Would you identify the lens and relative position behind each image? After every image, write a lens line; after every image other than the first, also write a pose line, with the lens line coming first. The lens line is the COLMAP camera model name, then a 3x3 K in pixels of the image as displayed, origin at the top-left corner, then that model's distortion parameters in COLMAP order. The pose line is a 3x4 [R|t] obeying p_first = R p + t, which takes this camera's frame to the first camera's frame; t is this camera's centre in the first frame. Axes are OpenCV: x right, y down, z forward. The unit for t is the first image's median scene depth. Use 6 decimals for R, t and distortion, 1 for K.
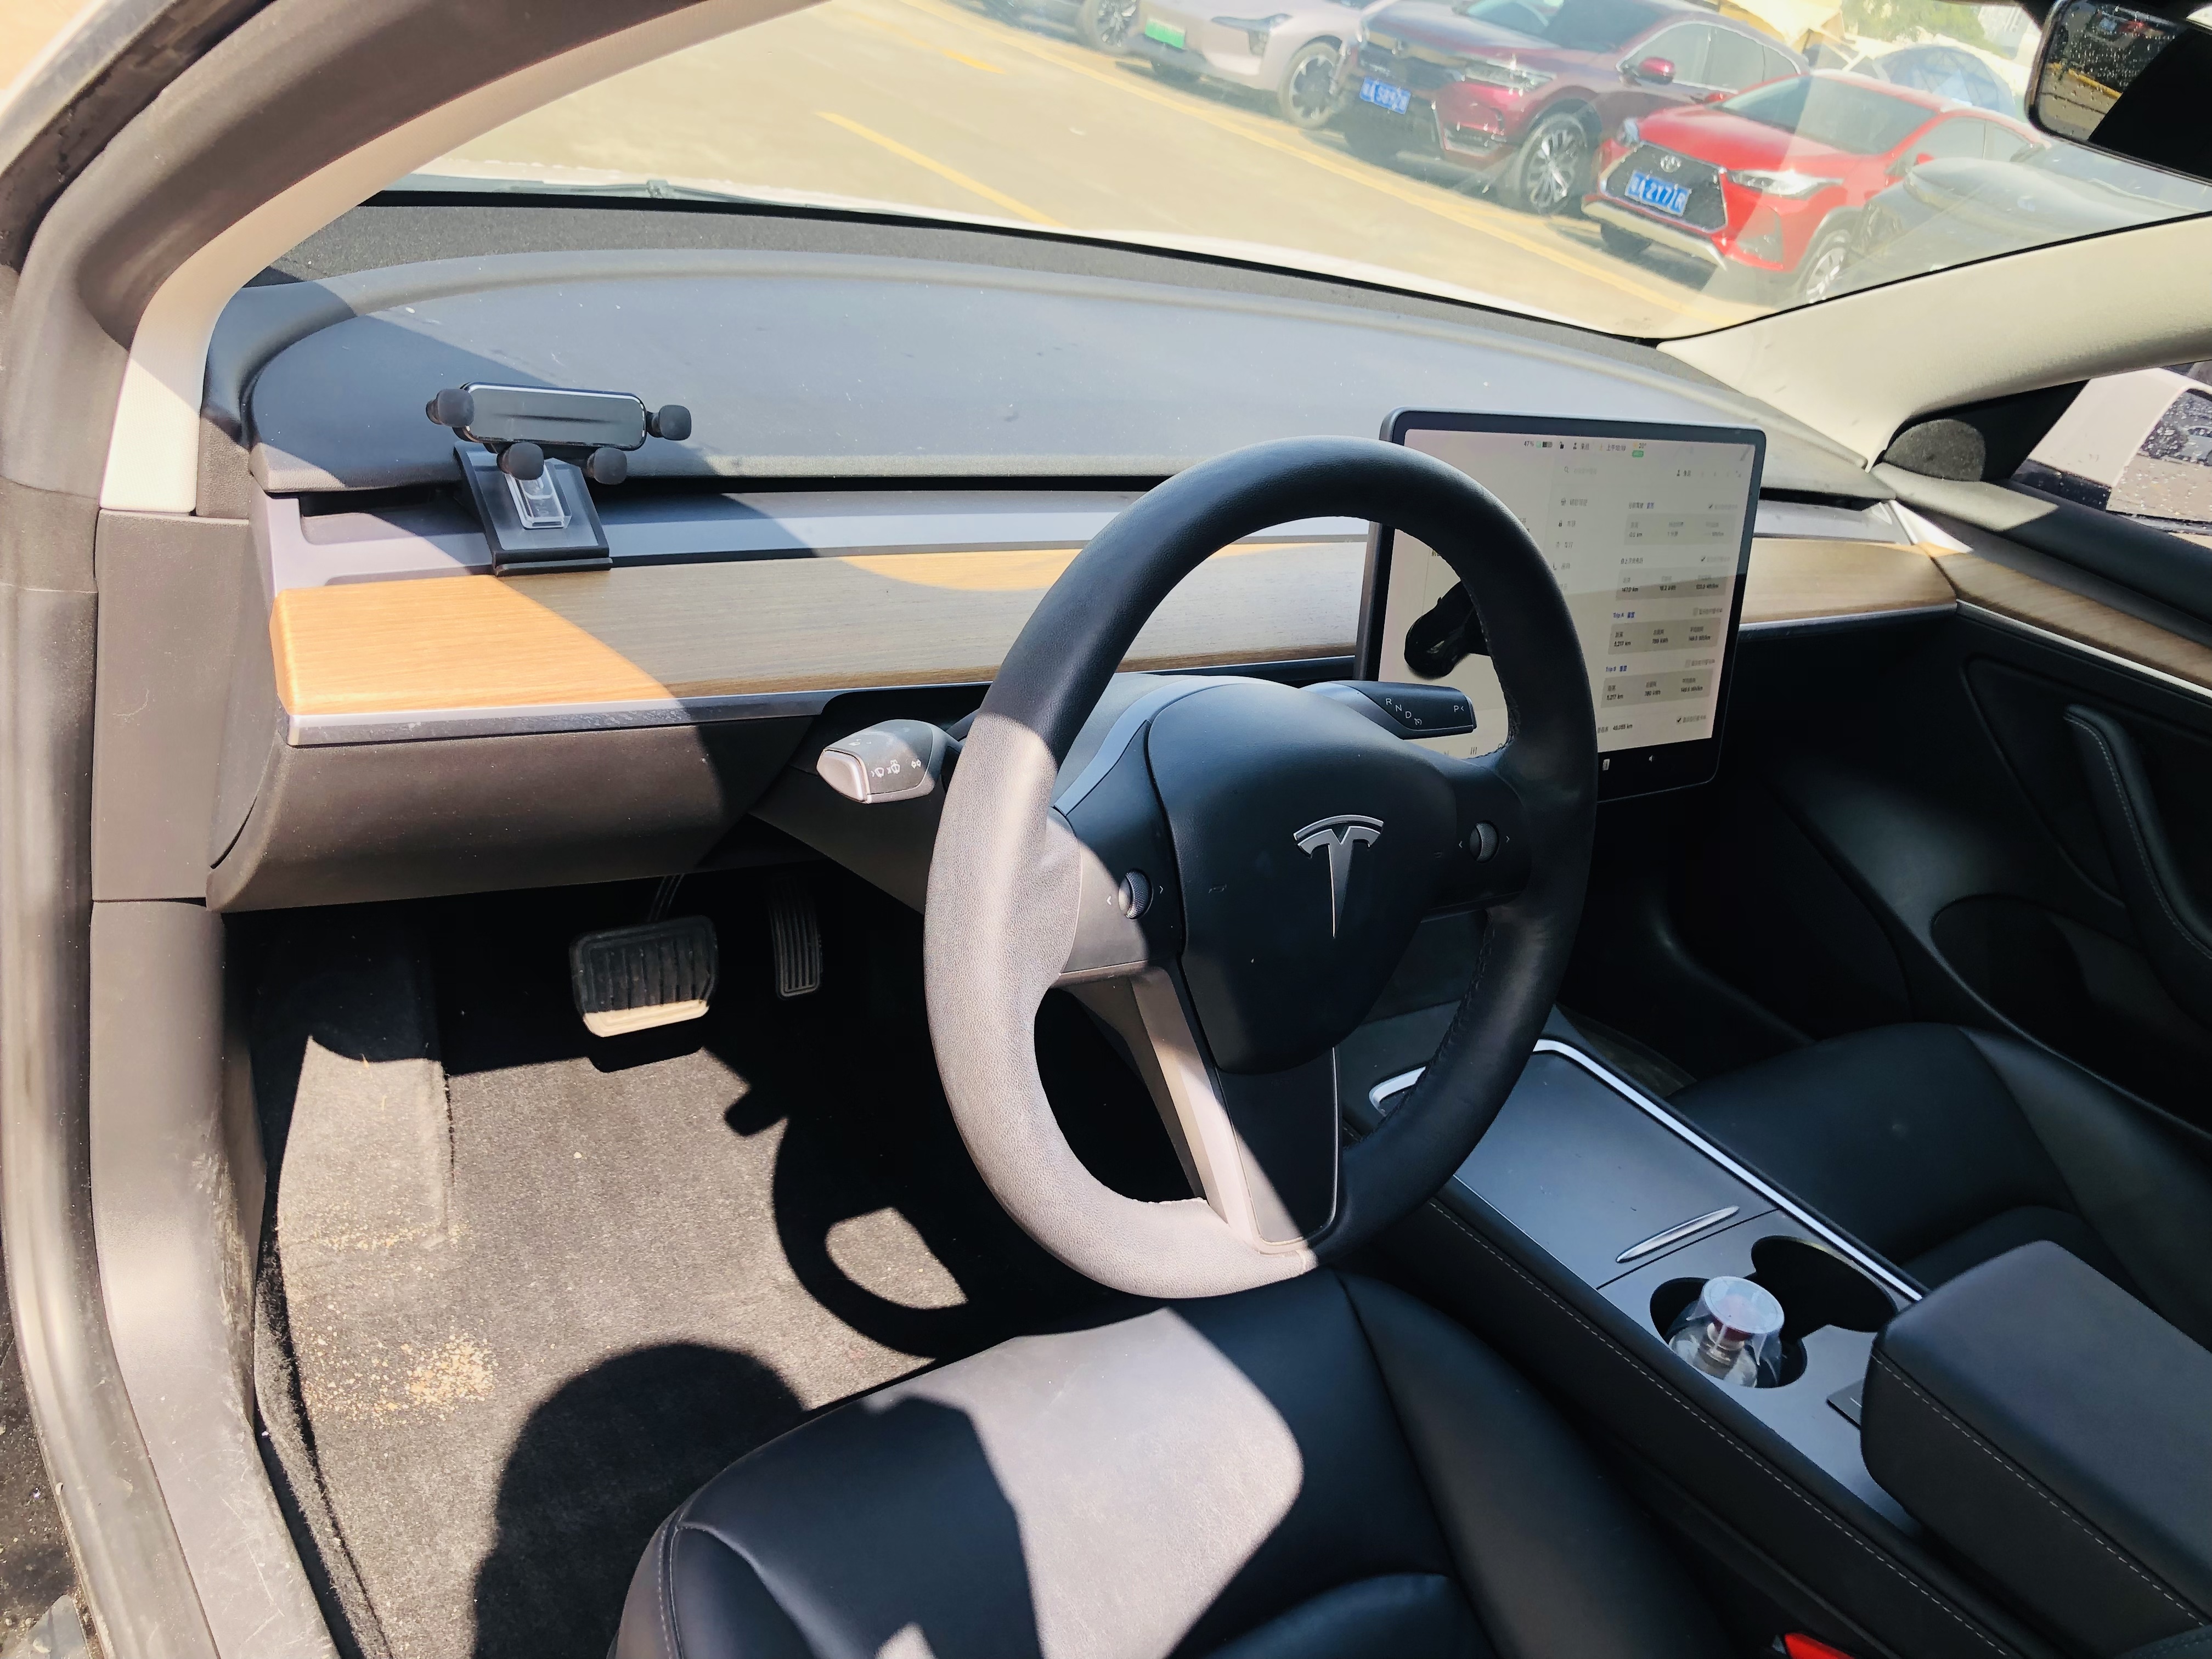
lens RADIAL K [[1805.3, 0, 1103.6], [0, 1805.3, 810.5], [0, 0, 1]] dist [0.022517, -0.017565]
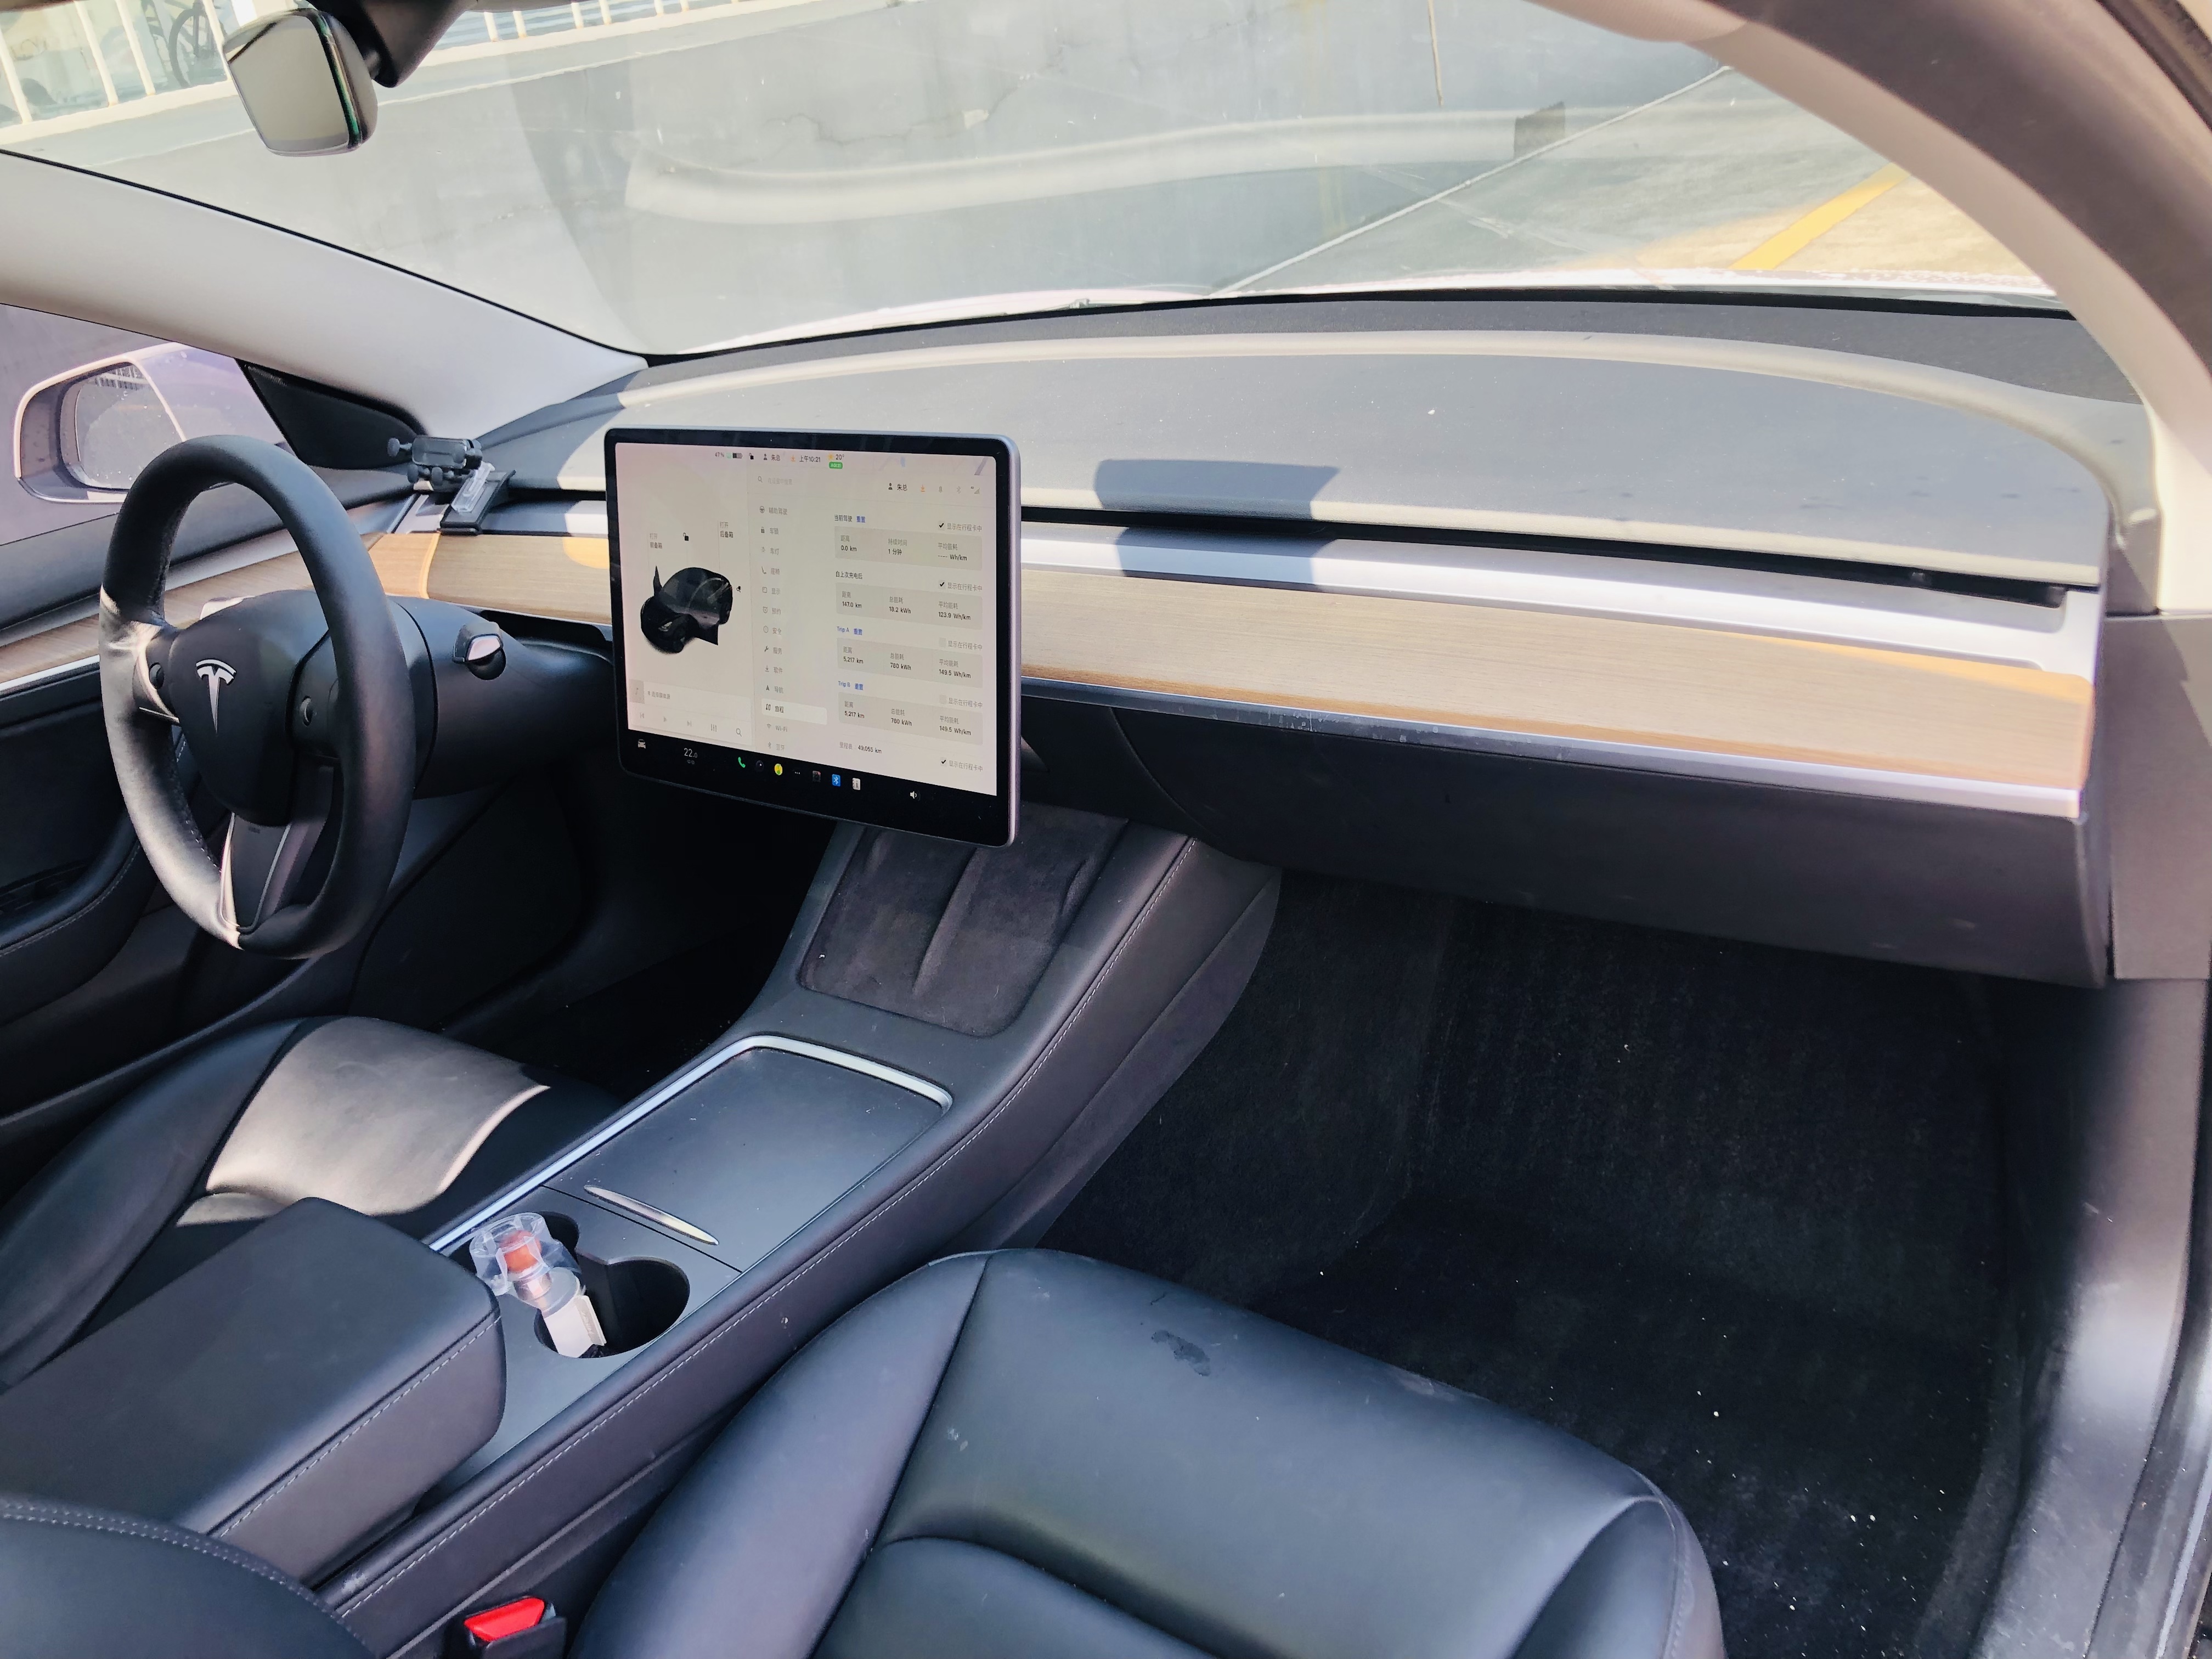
lens RADIAL K [[1805.3, 0, 1121.1], [0, 1805.3, 834.9], [0, 0, 1]] dist [0.022517, -0.017565]
pose [[0.234354, 0.154630, -0.959775, 1.249820], [-0.233174, 0.967391, 0.098922, -0.128692], [0.943774, 0.200611, 0.262767, 0.881939]]
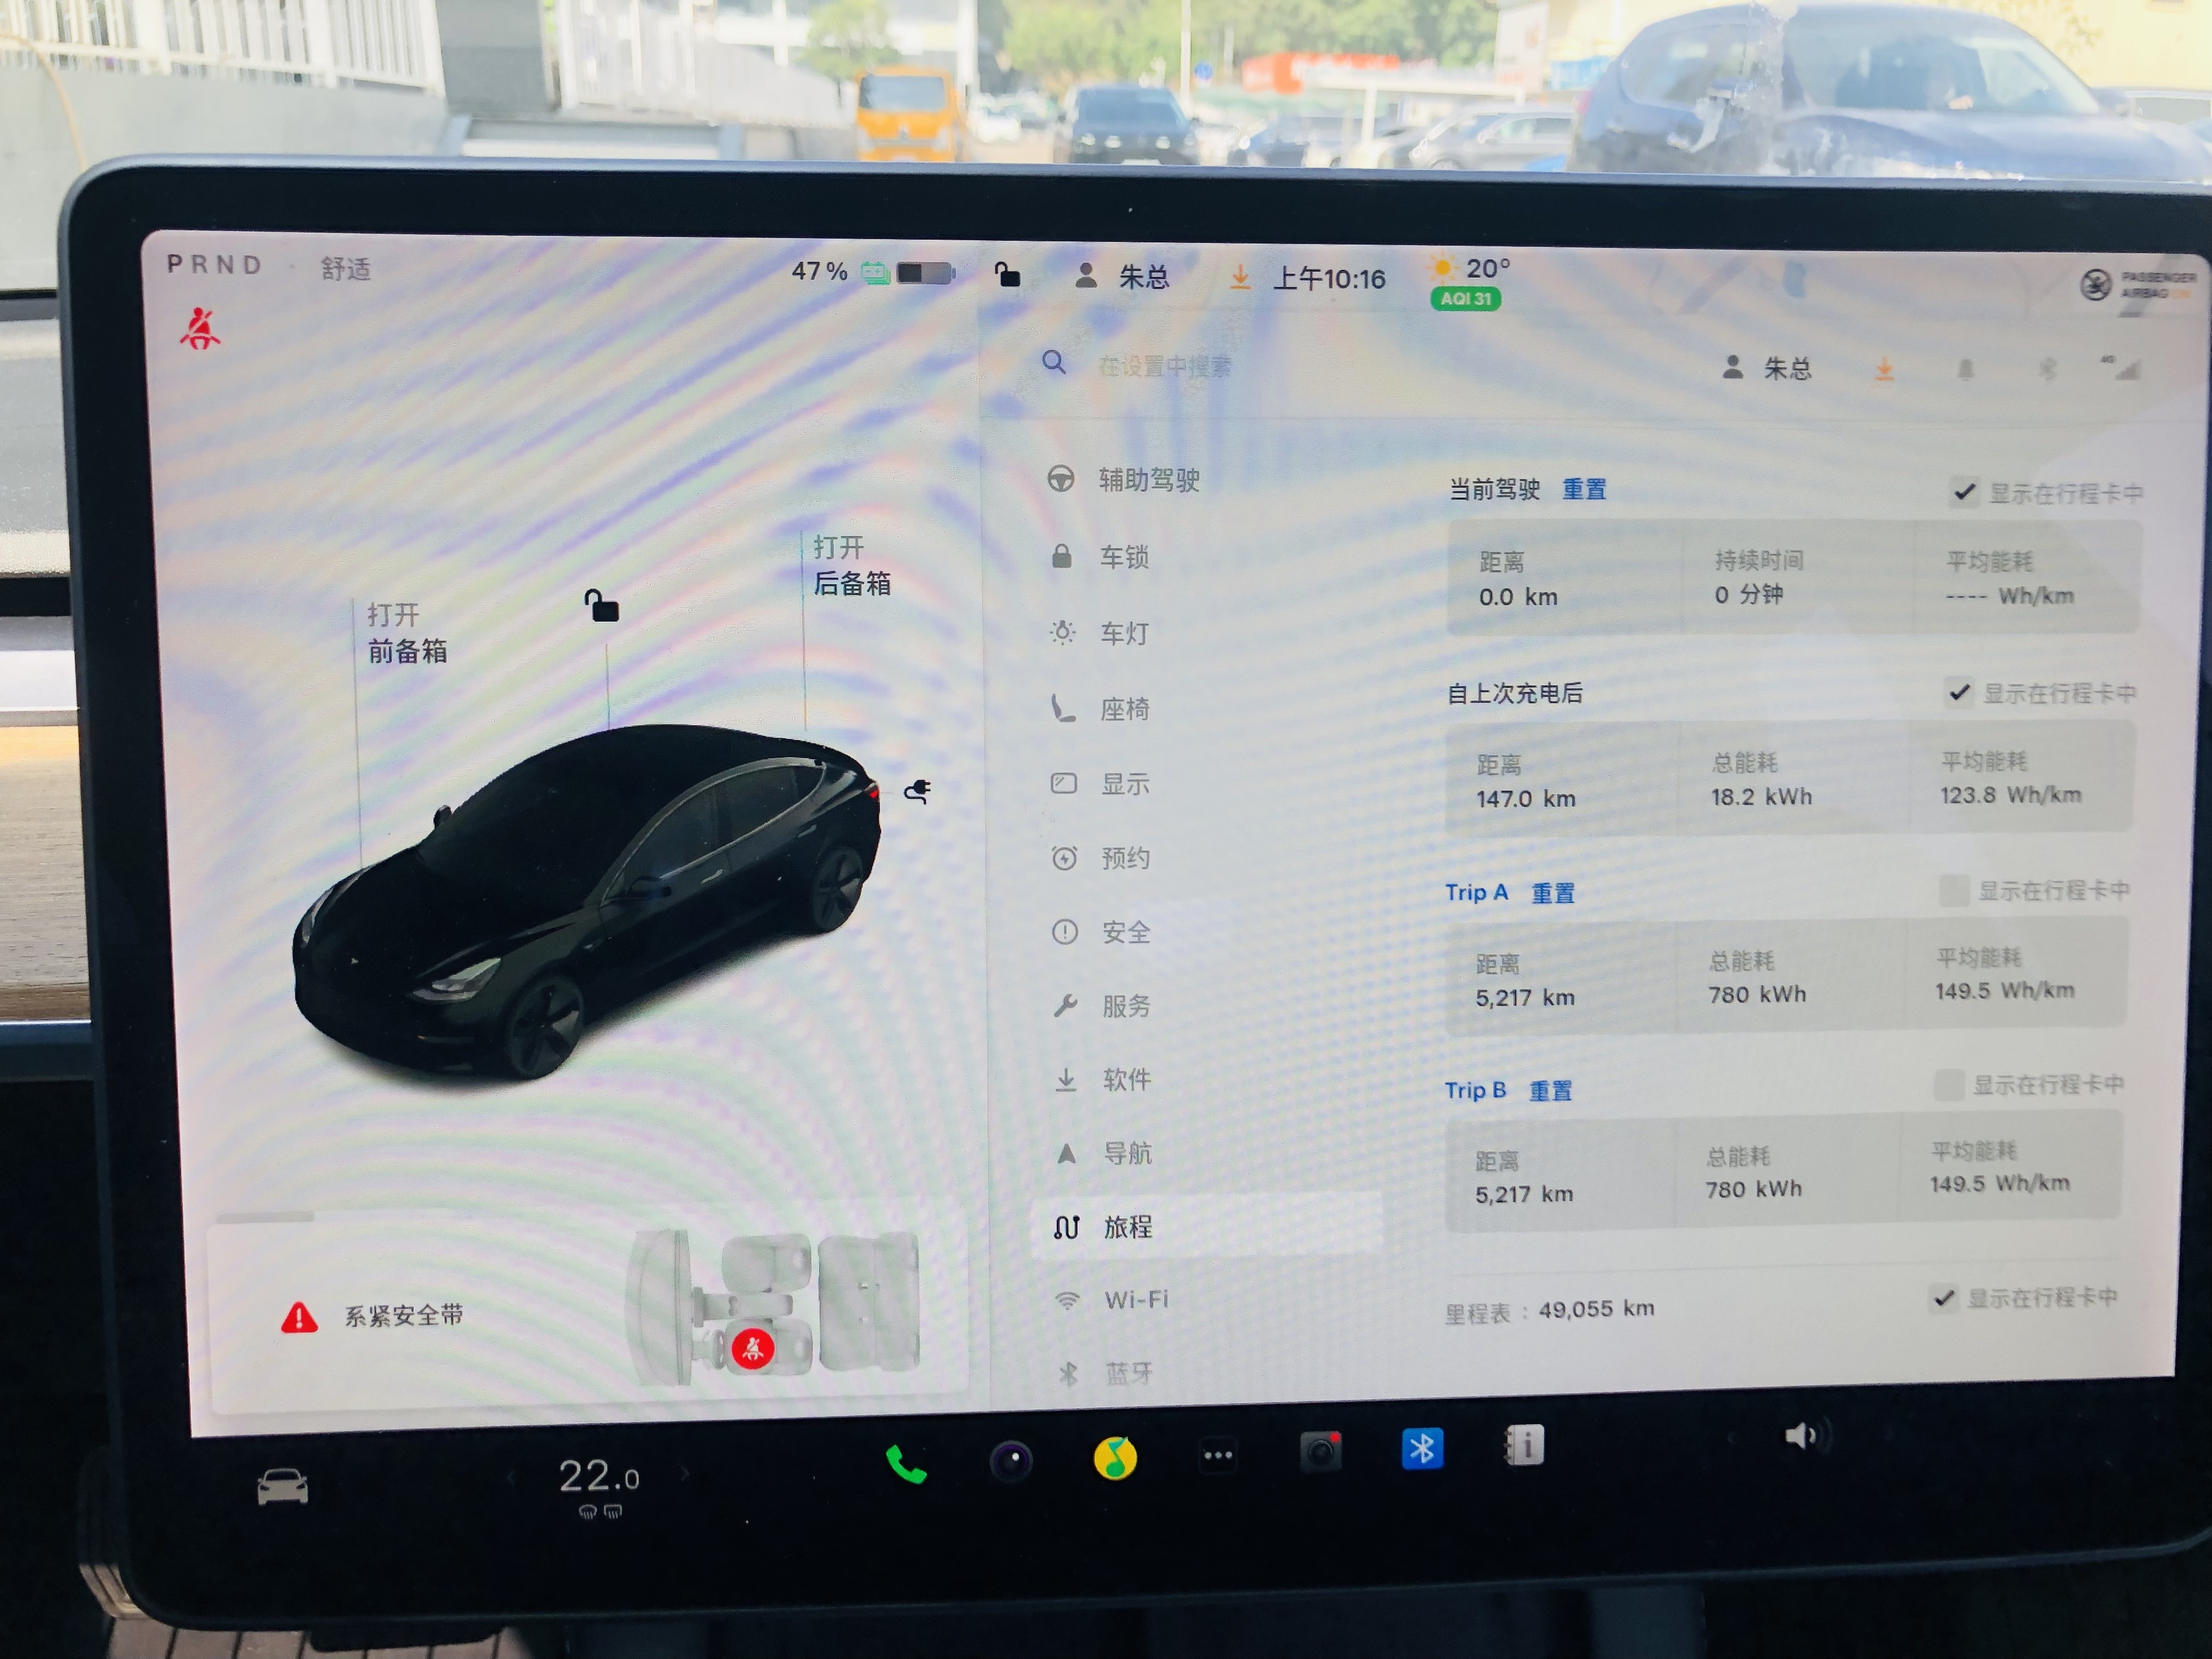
lens RADIAL K [[1805.3, 0, 1124.0], [0, 1805.3, 792.6], [0, 0, 1]] dist [0.022517, -0.017565]
pose [[0.811588, -0.039369, -0.582902, 0.389484], [-0.079483, 0.981010, -0.176923, -0.068382], [0.578798, 0.189919, 0.793047, 0.730580]]
